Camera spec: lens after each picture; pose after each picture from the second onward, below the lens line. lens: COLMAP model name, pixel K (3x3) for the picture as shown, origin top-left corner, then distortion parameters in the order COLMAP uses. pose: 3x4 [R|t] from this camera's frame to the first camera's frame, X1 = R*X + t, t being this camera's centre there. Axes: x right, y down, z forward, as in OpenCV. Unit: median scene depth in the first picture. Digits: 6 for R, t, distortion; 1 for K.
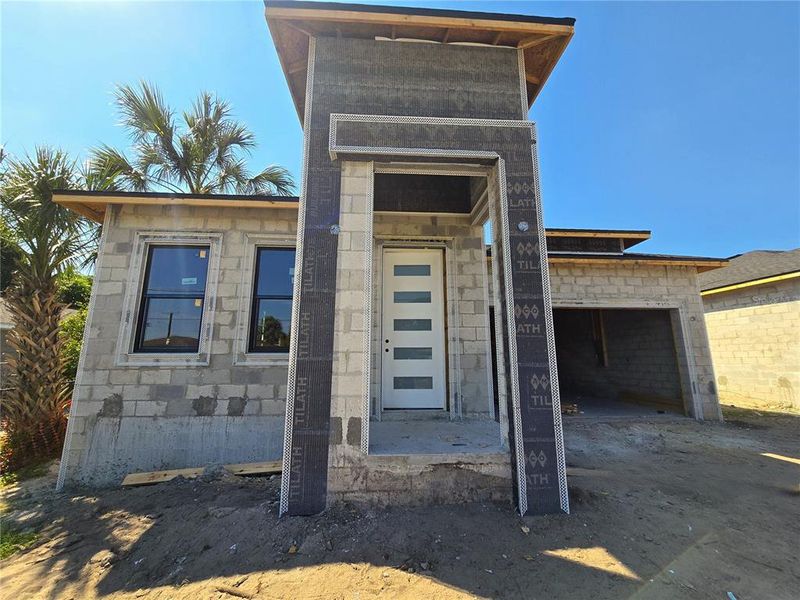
lens RADIAL K [[328.6, 0, 400.1], [0, 328.6, 298.6], [0, 0, 1]] dist [-0.003985, 0.002348]
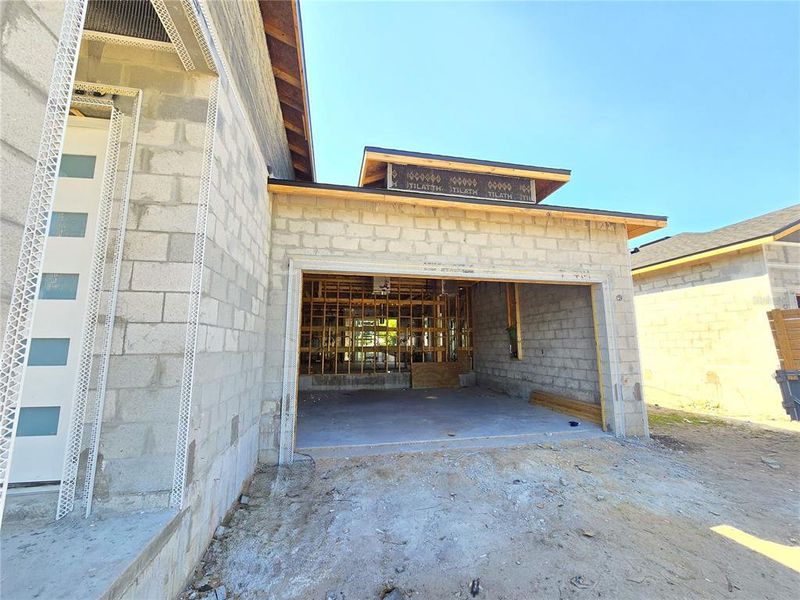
lens RADIAL K [[328.6, 0, 399.4], [0, 328.6, 299.9], [0, 0, 1]] dist [-0.003985, 0.002348]
pose [[0.990804, 0.016766, 0.134261, 0.309988], [-0.022536, 0.998881, 0.041574, 0.046533], [-0.133414, -0.044218, 0.990074, 0.342121]]
